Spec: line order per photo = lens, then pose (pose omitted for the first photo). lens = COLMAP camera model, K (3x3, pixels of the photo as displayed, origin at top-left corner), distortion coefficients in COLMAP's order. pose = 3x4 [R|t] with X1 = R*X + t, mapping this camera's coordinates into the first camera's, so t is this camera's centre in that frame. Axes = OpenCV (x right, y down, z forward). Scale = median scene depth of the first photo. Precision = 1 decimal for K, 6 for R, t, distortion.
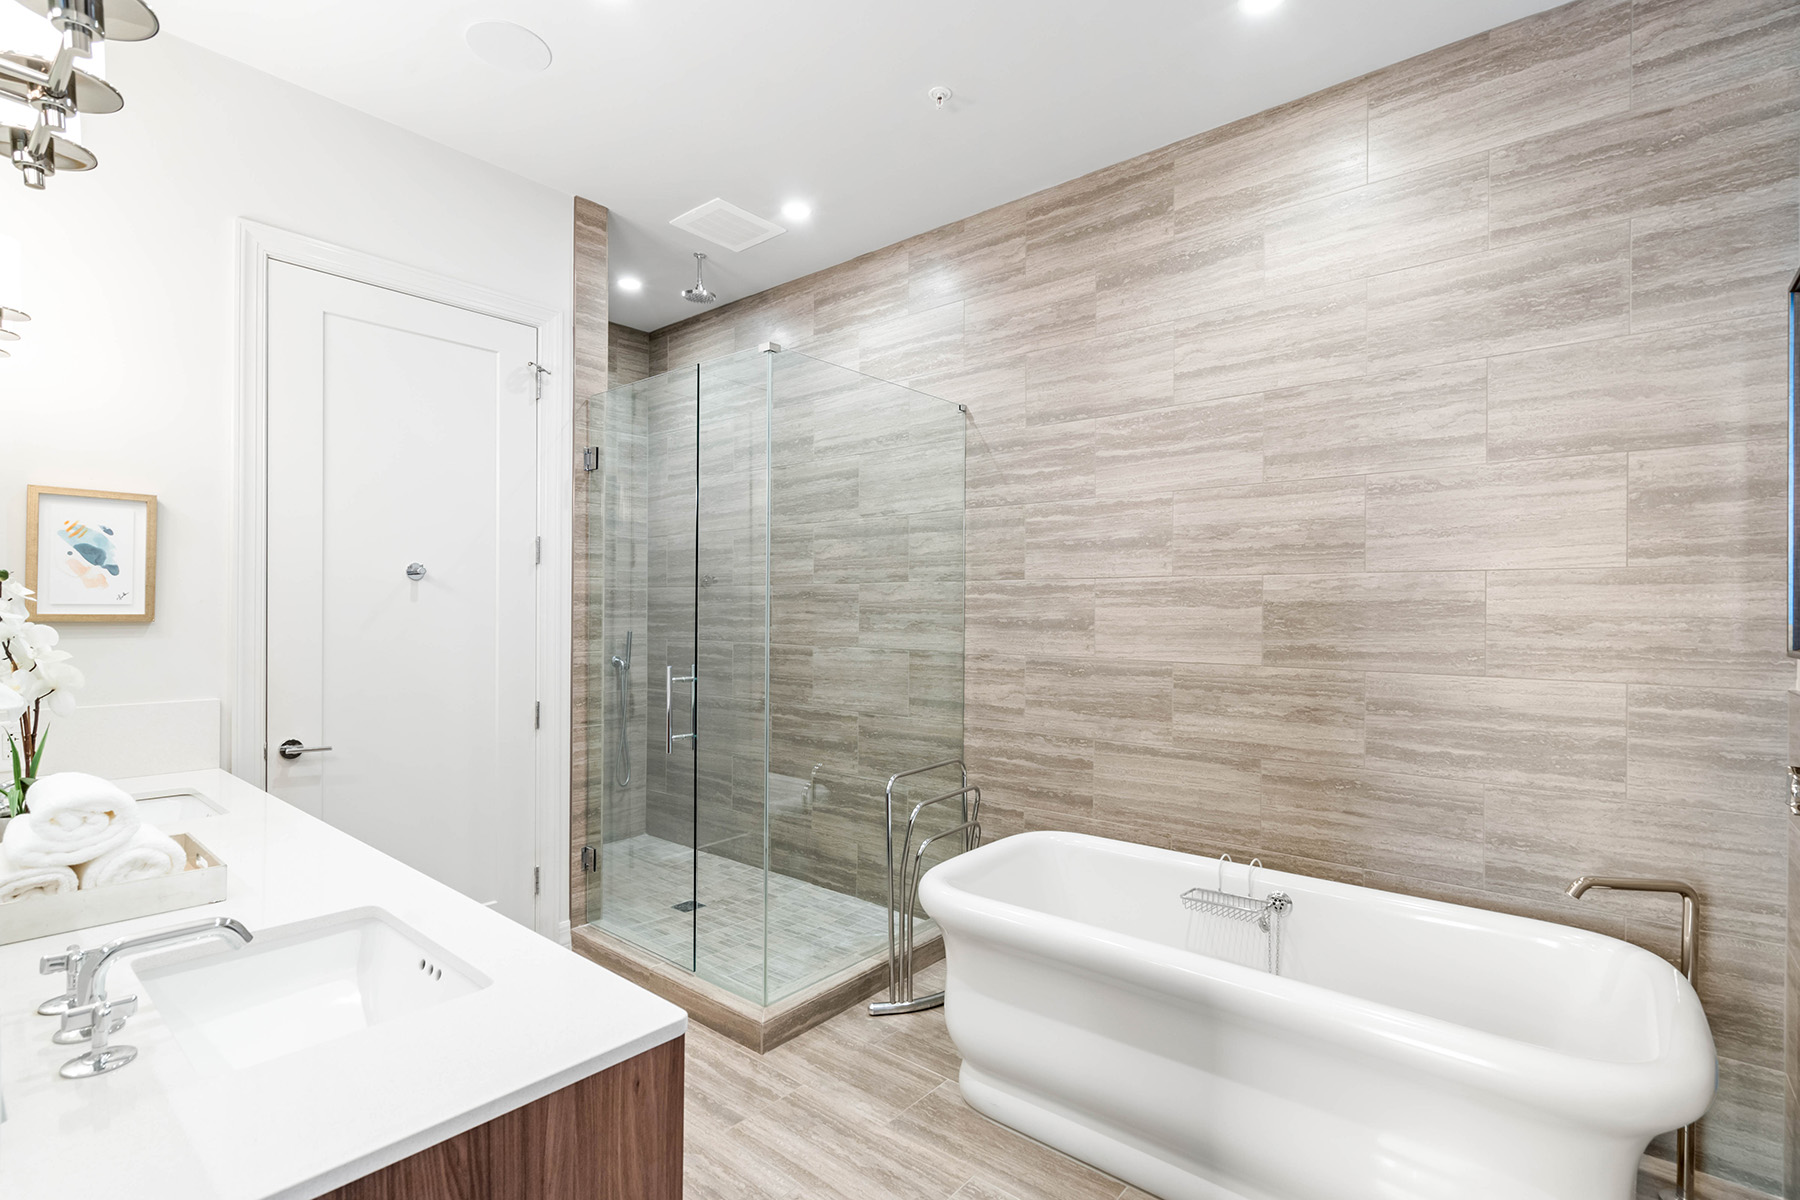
lens RADIAL K [[828.9, 0, 899.1], [0, 828.9, 609.6], [0, 0, 1]] dist [-0.007824, 0.001188]
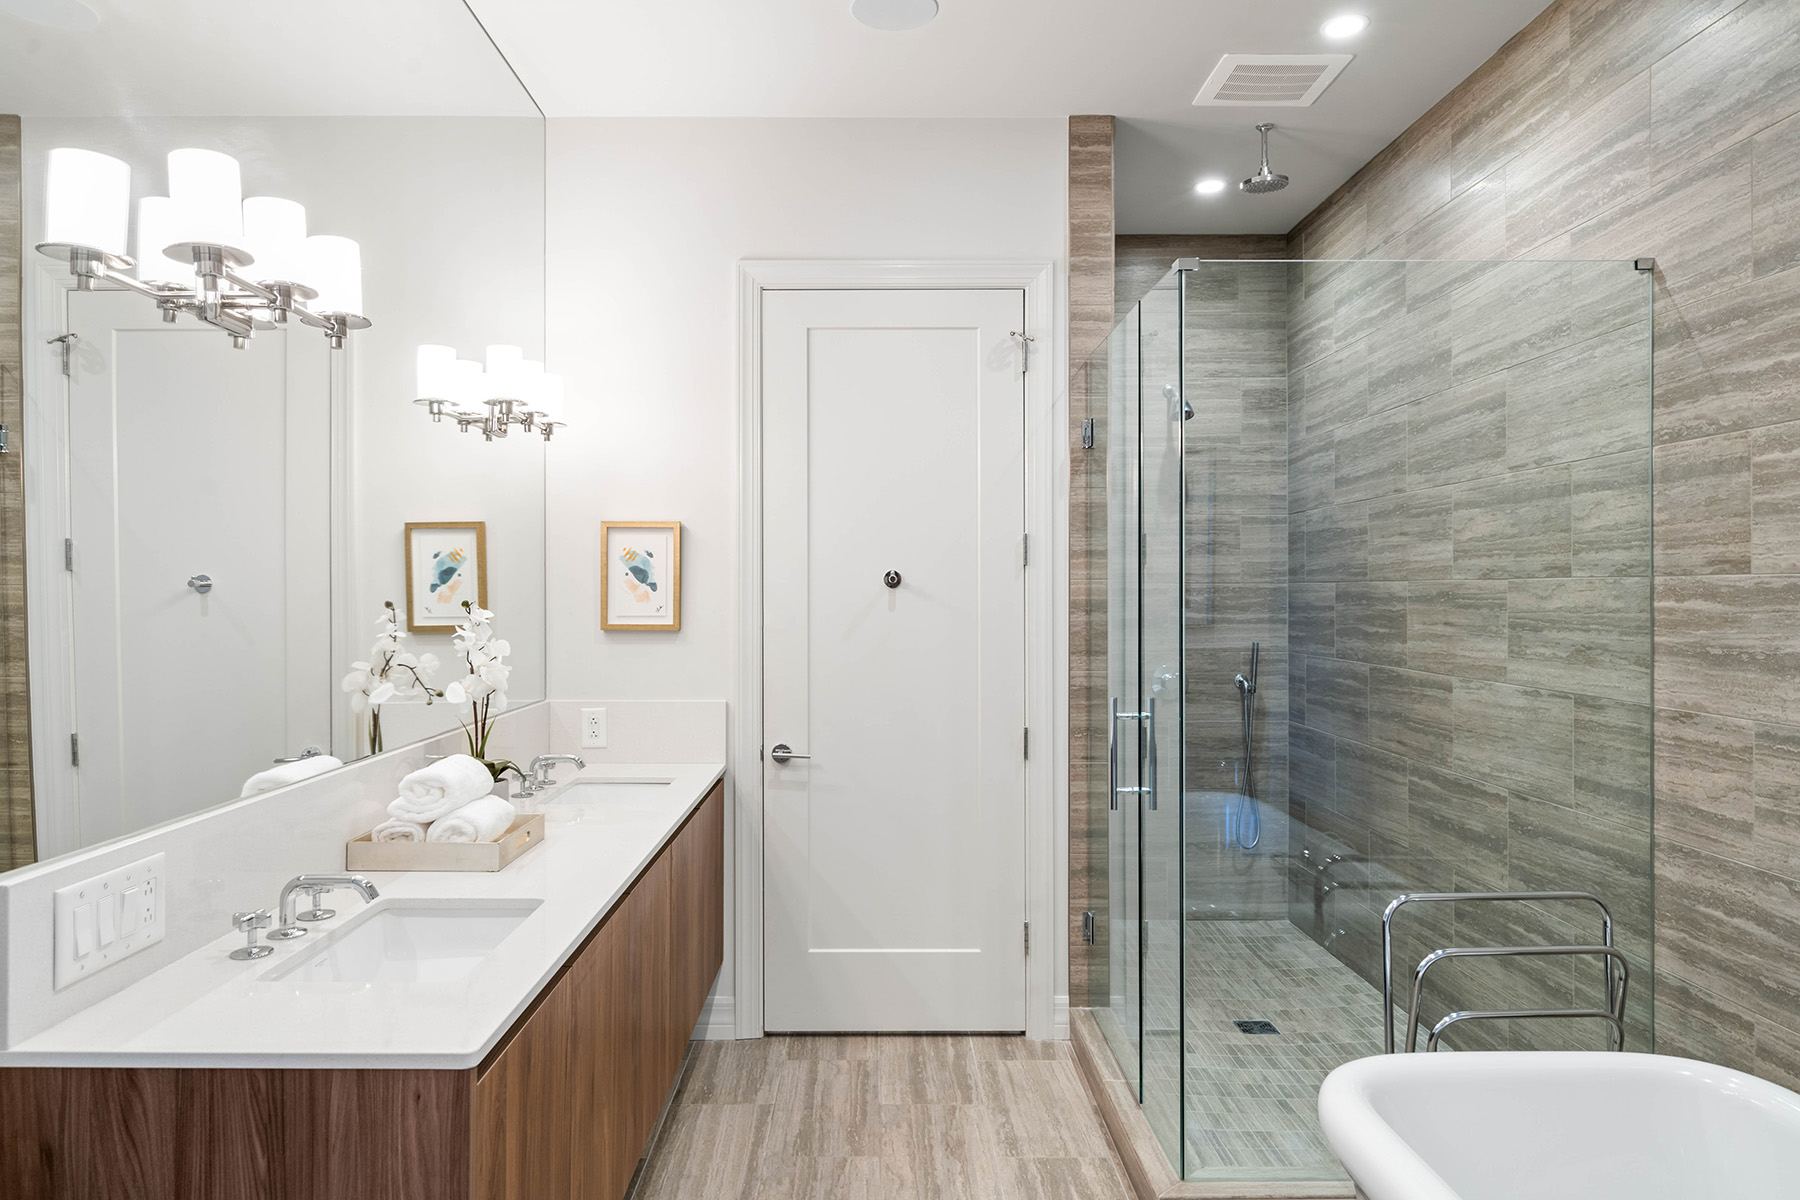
lens RADIAL K [[1121.4, 0, 898.4], [0, 1121.4, 593.3], [0, 0, 1]] dist [0.007695, -0.000330]
pose [[0.658204, -0.002745, -0.752835, 0.321331], [0.001095, 0.999996, -0.002690, -0.022364], [0.752839, 0.000946, 0.658204, 0.131605]]
